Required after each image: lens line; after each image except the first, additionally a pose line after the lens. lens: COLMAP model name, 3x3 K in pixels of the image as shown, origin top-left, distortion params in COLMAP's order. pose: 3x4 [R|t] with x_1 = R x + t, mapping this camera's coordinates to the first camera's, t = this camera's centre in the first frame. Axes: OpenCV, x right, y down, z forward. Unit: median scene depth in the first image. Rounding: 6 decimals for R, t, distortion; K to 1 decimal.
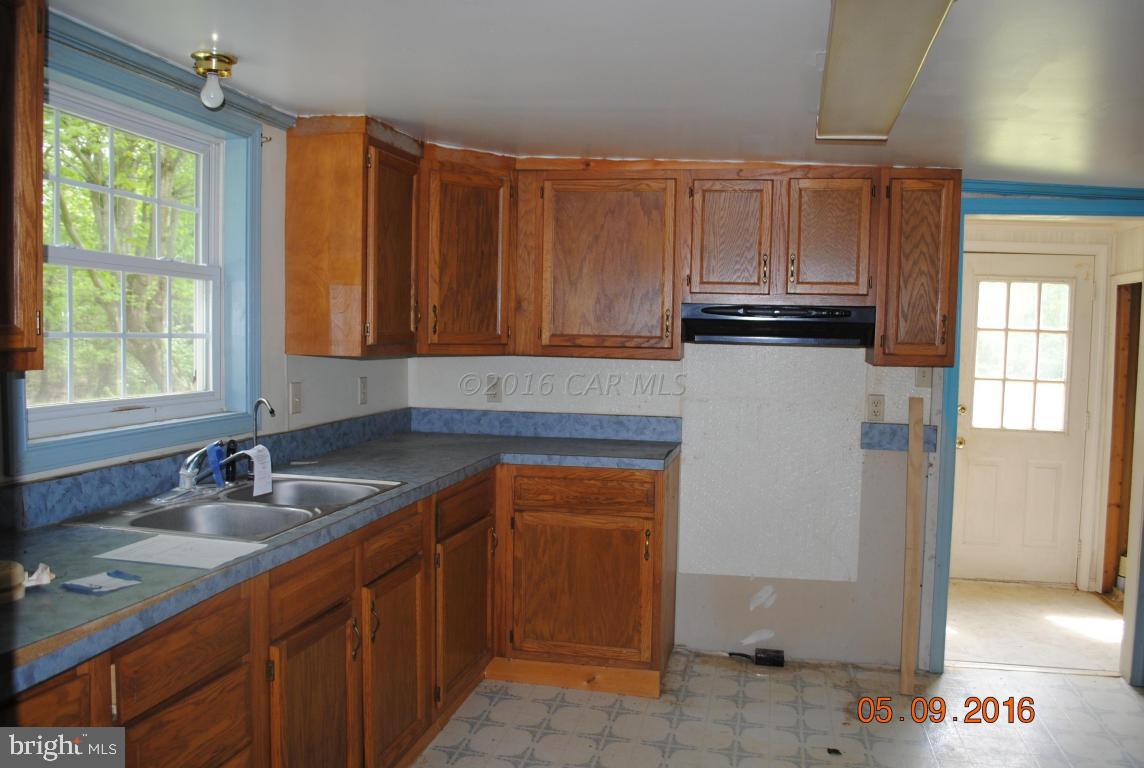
lens RADIAL K [[898.1, 0, 571.8], [0, 898.1, 386.1], [0, 0, 1]] dist [-0.073523, -0.007735]
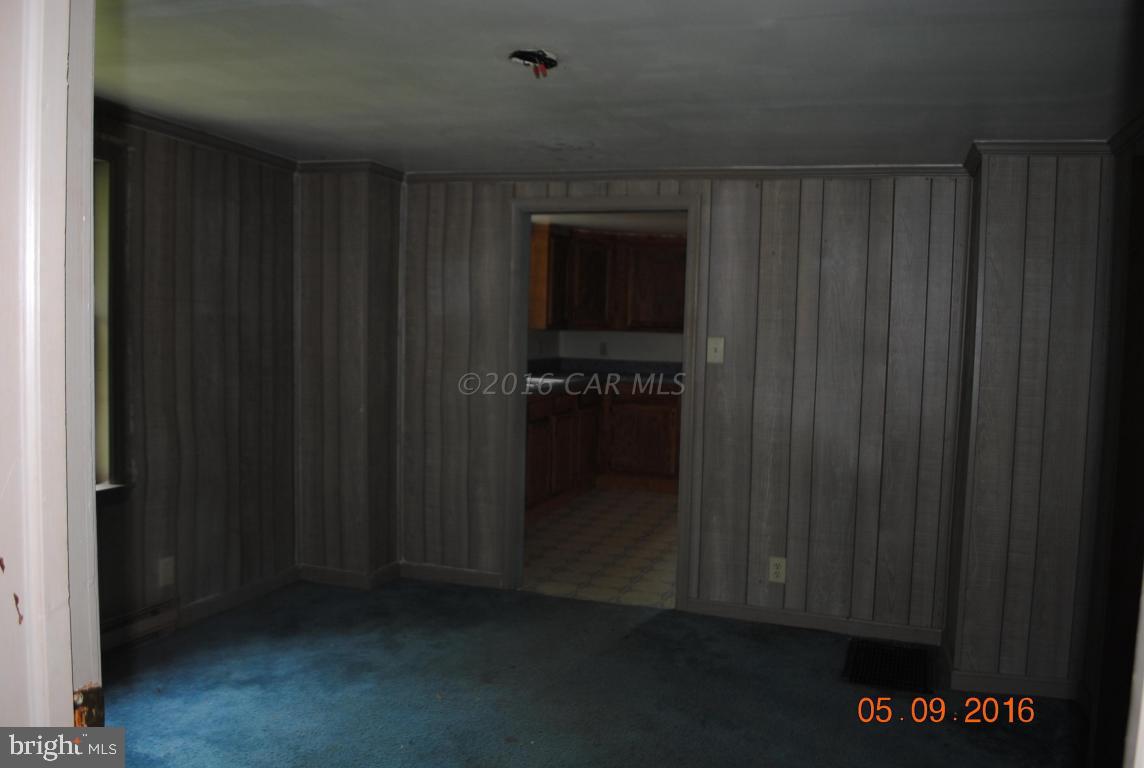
lens RADIAL K [[898.1, 0, 572.5], [0, 898.1, 380.4], [0, 0, 1]] dist [-0.073523, -0.007735]
pose [[0.992610, 0.020225, -0.119652, 0.095898], [-0.017702, 0.999599, 0.022106, 0.039024], [0.120051, -0.019824, 0.992570, -1.110924]]
